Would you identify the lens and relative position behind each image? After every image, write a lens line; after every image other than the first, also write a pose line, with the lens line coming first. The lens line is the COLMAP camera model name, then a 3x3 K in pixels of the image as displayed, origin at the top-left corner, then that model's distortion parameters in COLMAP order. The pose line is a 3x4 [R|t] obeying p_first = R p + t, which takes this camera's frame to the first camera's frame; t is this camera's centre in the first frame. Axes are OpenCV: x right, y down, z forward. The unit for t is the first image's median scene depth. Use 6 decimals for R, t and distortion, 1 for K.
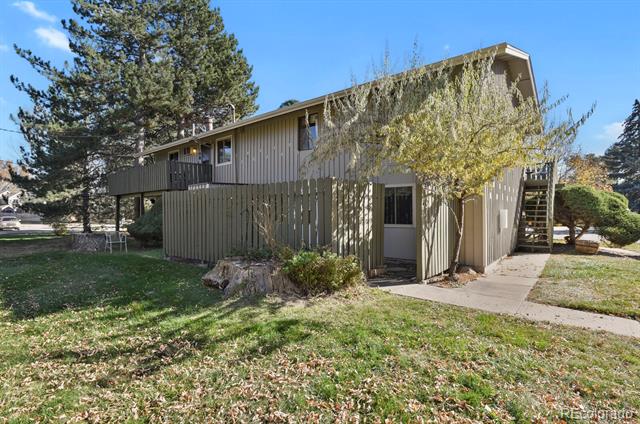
lens RADIAL K [[313.3, 0, 319.6], [0, 313.3, 213.1], [0, 0, 1]] dist [-0.026343, -0.001975]
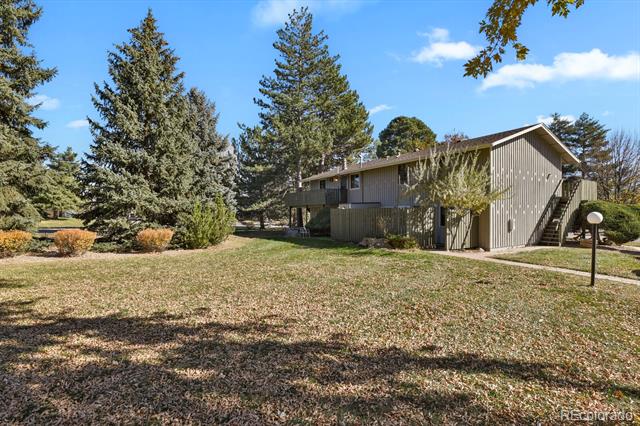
lens RADIAL K [[313.3, 0, 318.7], [0, 313.3, 214.6], [0, 0, 1]] dist [-0.026343, -0.001975]
pose [[0.939435, 0.009689, -0.342590, 0.078512], [-0.009743, 0.999951, 0.001562, -0.015686], [0.342589, 0.001870, 0.939484, -0.553277]]
